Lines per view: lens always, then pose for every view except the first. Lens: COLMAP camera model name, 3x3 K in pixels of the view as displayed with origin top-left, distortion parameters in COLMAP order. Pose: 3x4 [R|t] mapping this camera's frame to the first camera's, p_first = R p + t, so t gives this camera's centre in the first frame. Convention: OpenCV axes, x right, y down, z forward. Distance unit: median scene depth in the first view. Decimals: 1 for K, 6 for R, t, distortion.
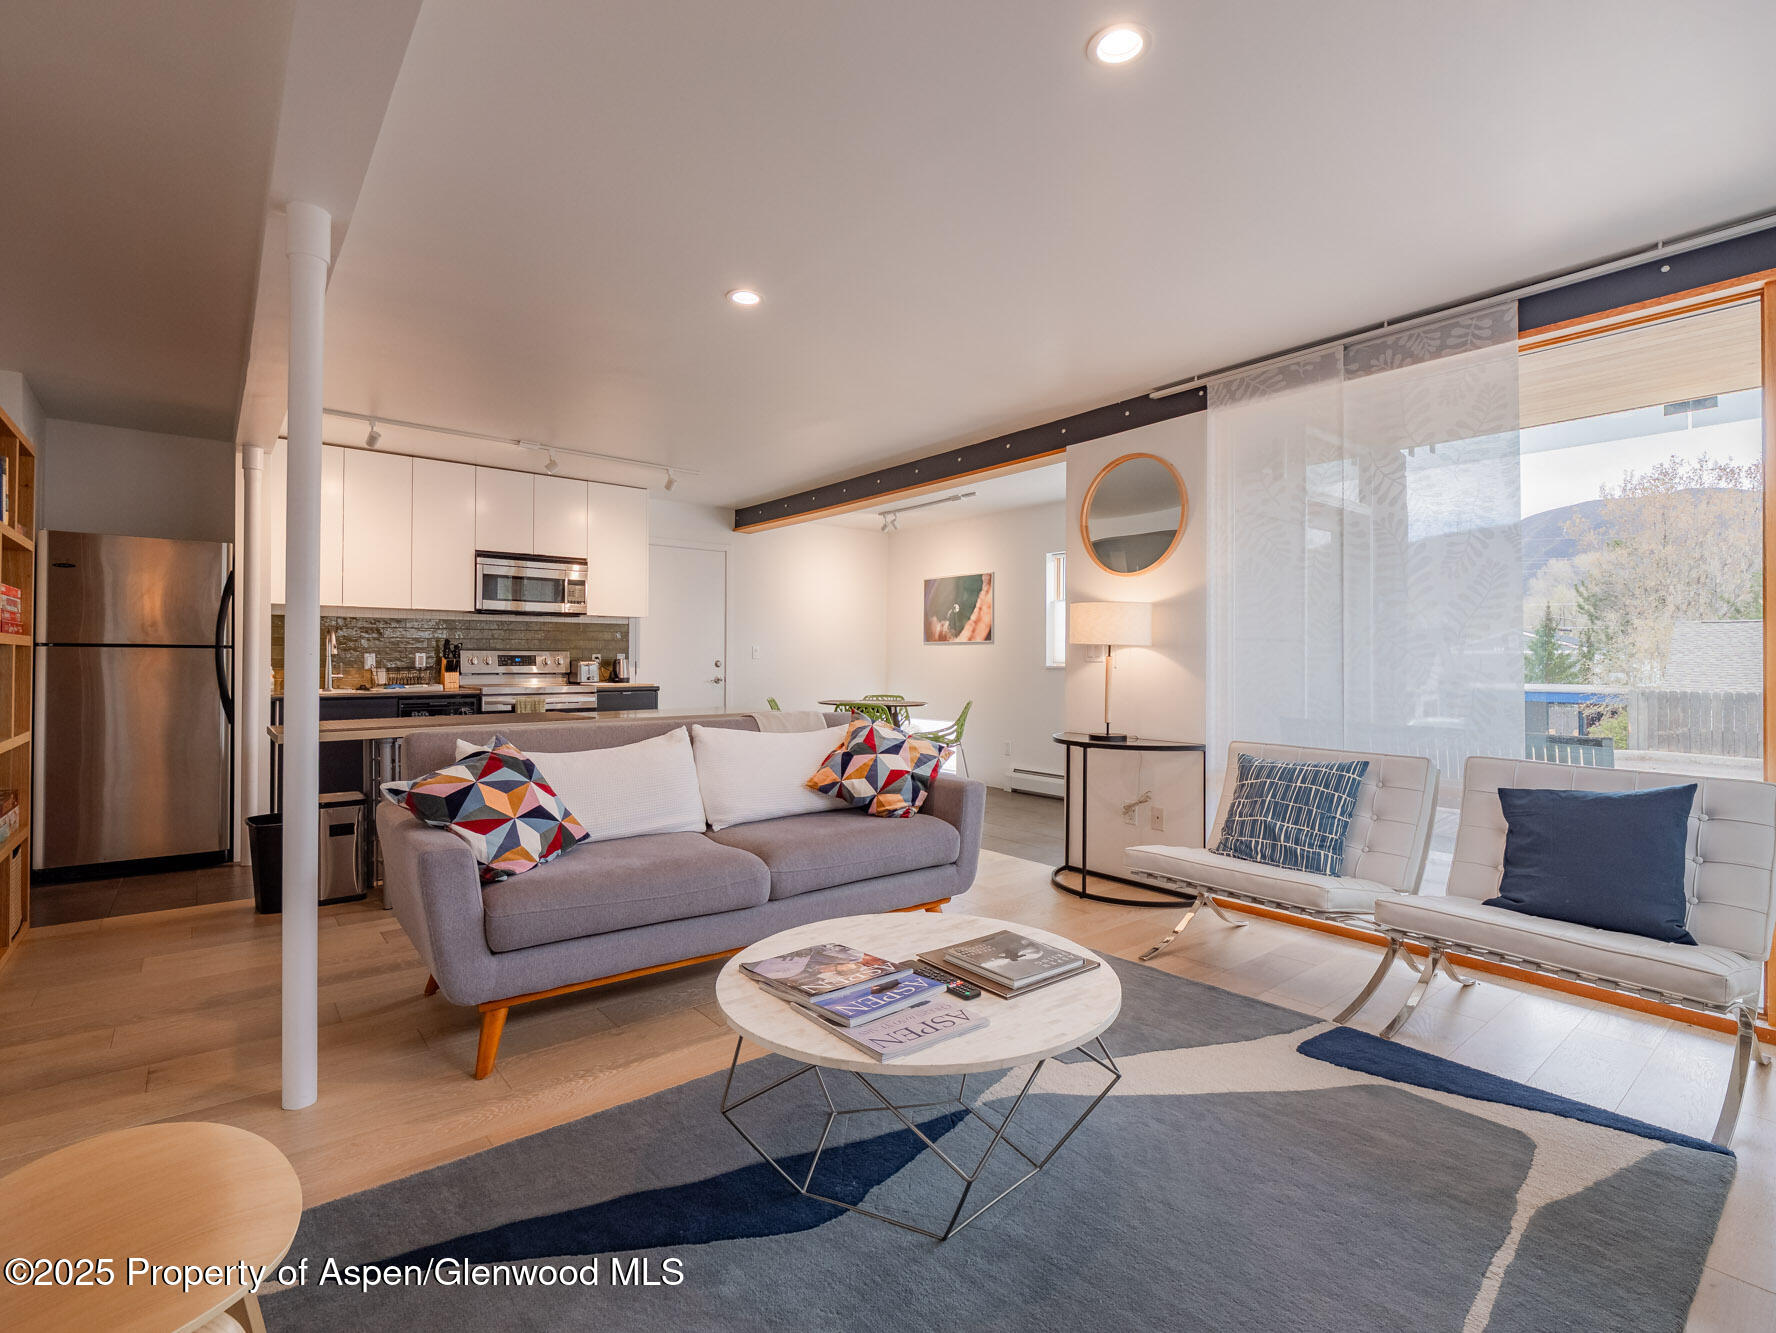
lens RADIAL K [[847.3, 0, 898.6], [0, 847.3, 650.2], [0, 0, 1]] dist [0.000422, 0.000028]
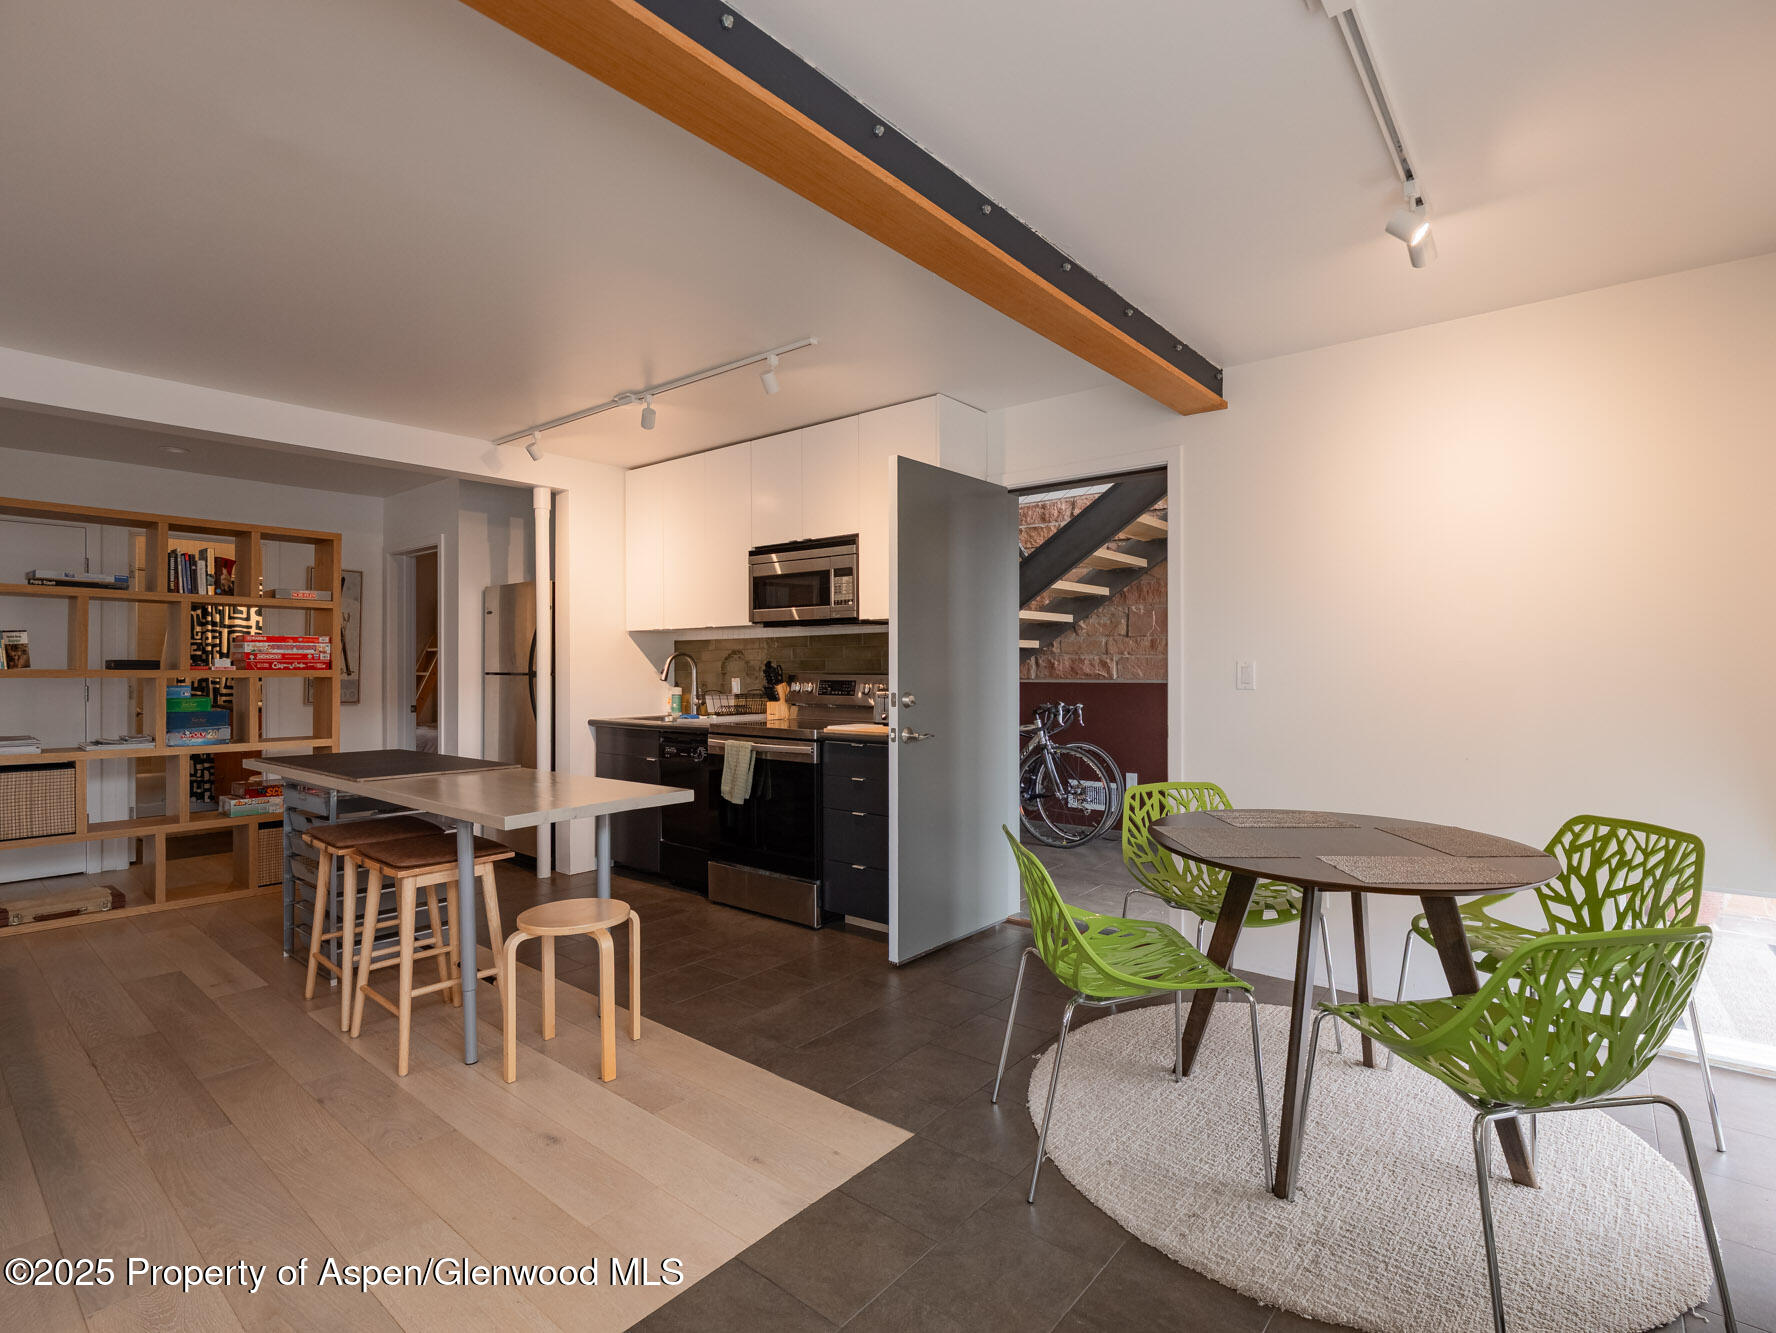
lens RADIAL K [[893.4, 0, 861.4], [0, 893.4, 667.8], [0, 0, 1]] dist [-0.022103, 0.000380]
pose [[0.154051, -0.001715, -0.988061, 0.318952], [0.009498, 0.999955, -0.000255, -0.004528], [0.988017, -0.009345, 0.154060, 0.917429]]
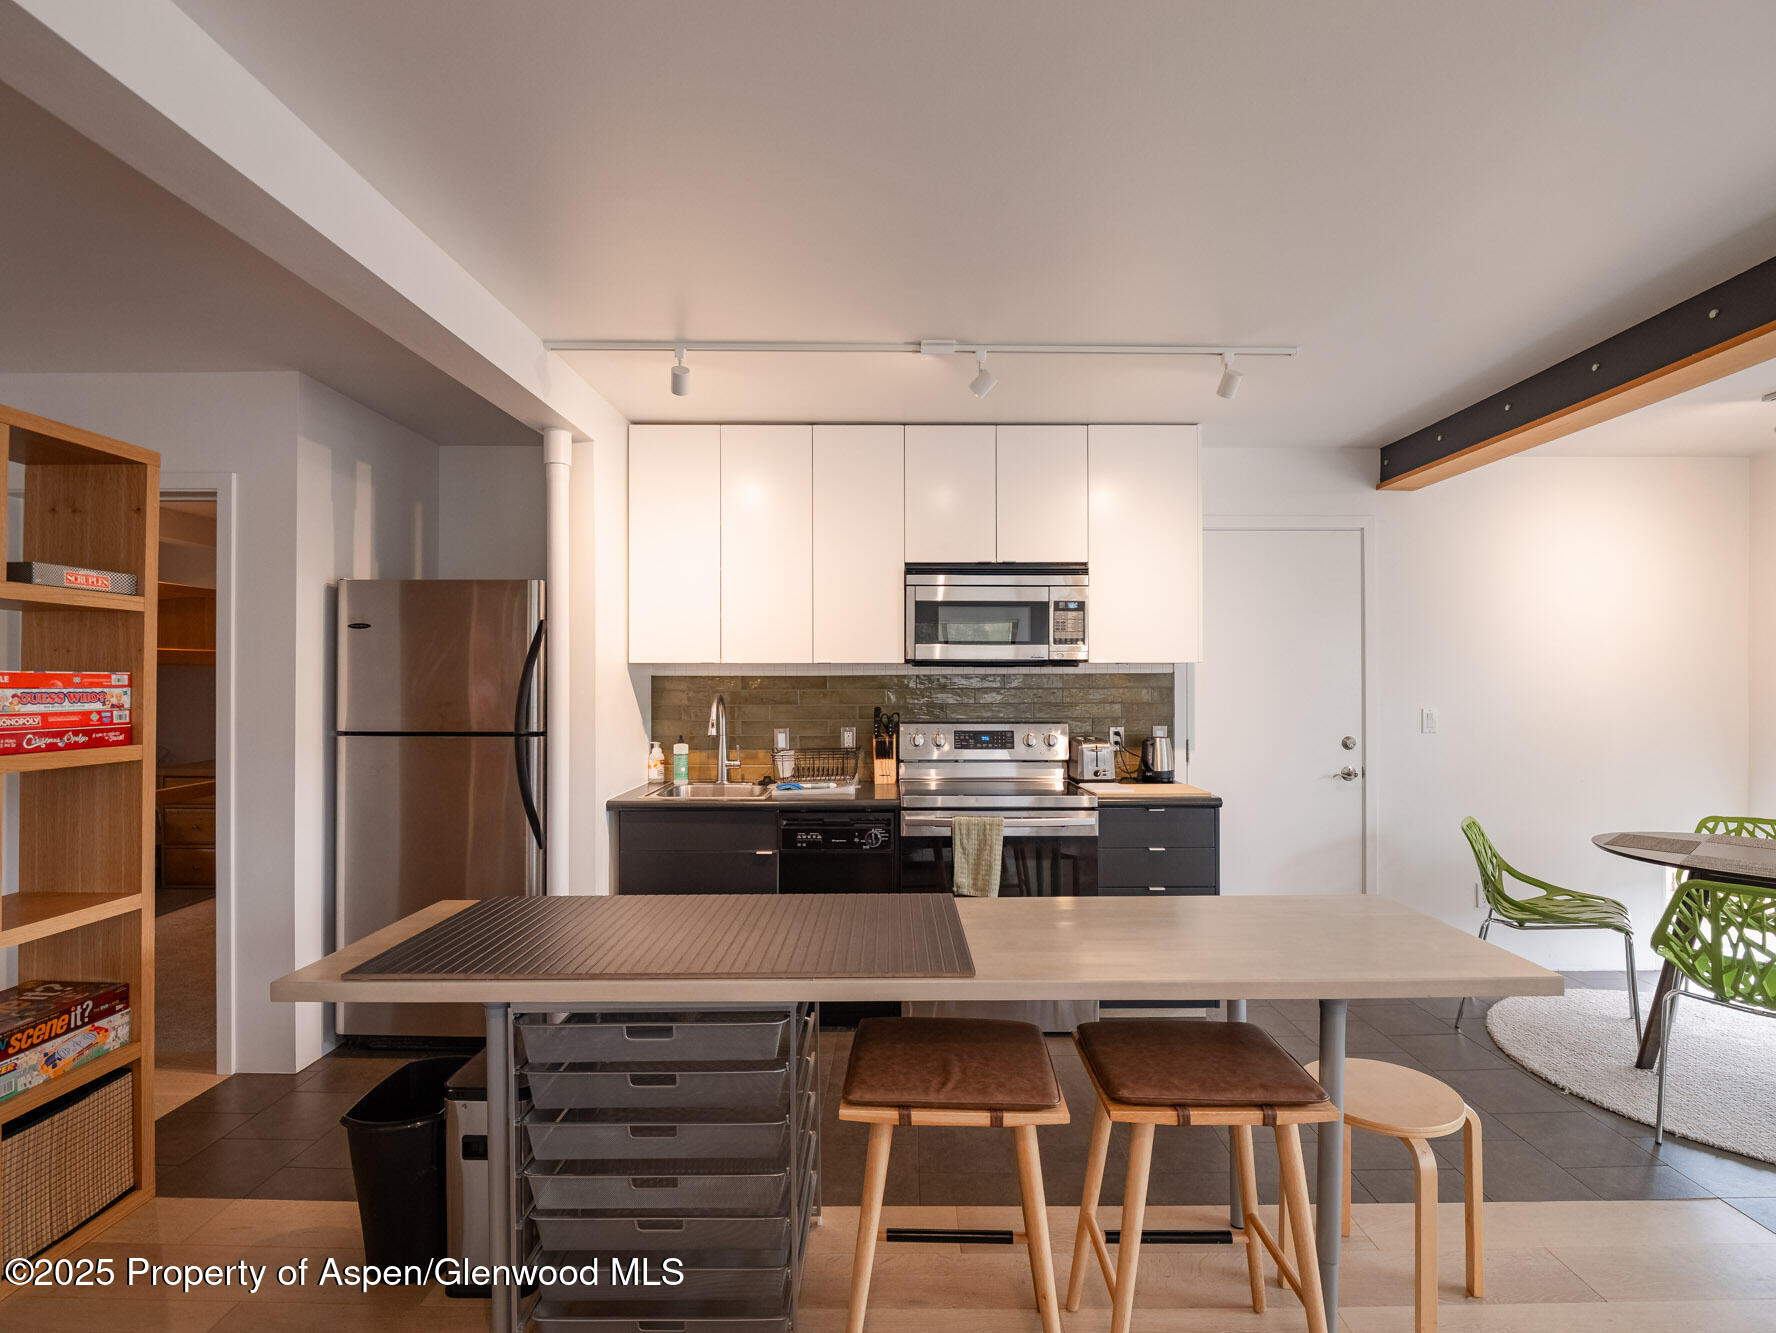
lens RADIAL K [[893.4, 0, 861.4], [0, 893.4, 667.8], [0, 0, 1]] dist [-0.022103, 0.000380]
pose [[0.755872, -0.012916, -0.654592, -0.096961], [0.009186, 0.999916, -0.009122, -0.034945], [0.654655, 0.000882, 0.755927, 0.464245]]
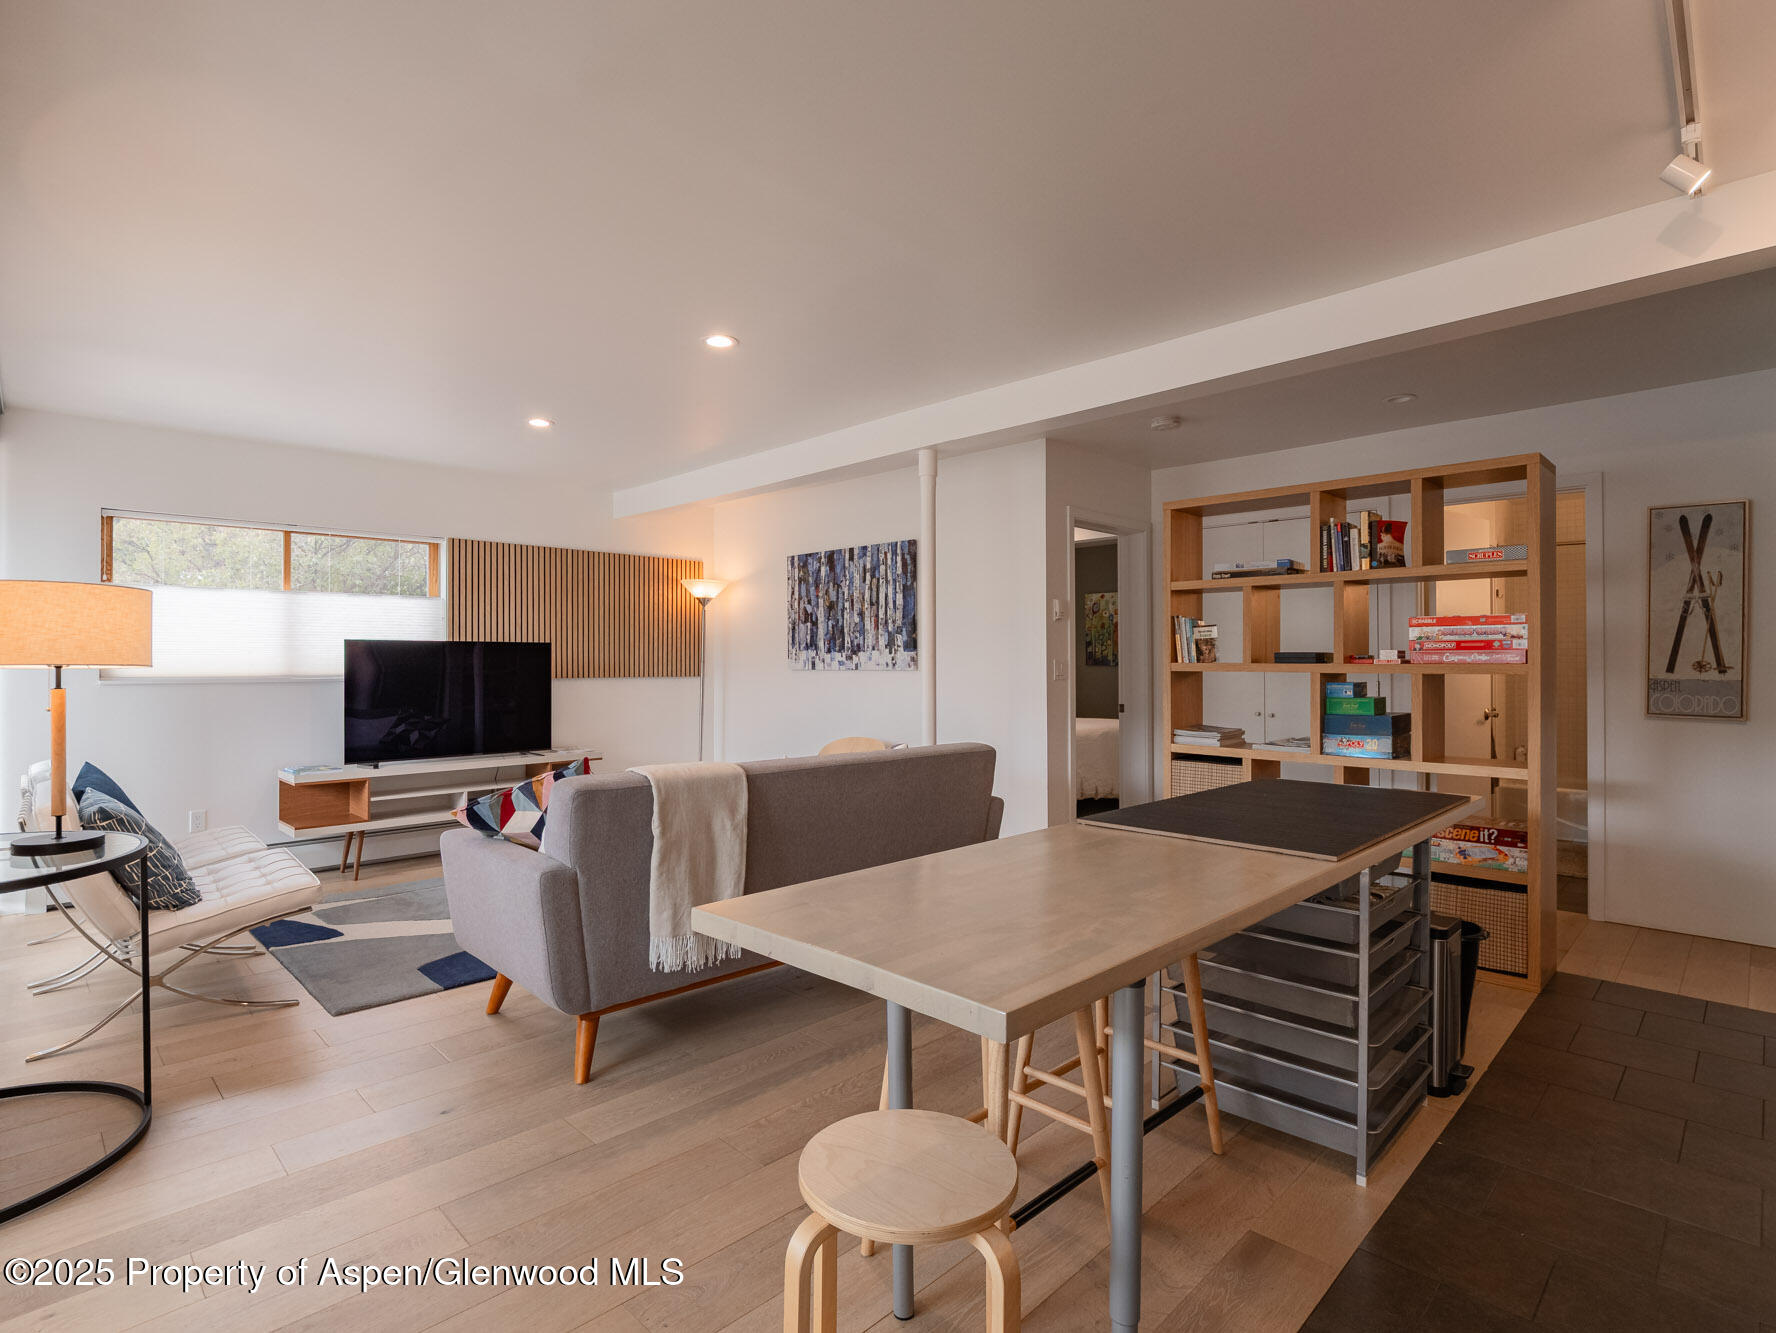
lens RADIAL K [[902.9, 0, 888.0], [0, 902.9, 666.5], [0, 0, 1]] dist [-0.001175, 0.000157]
pose [[-0.995991, 0.000517, -0.089454, -0.145706], [0.000952, 0.999988, -0.004822, -0.003605], [0.089450, -0.004887, -0.995979, 1.073447]]
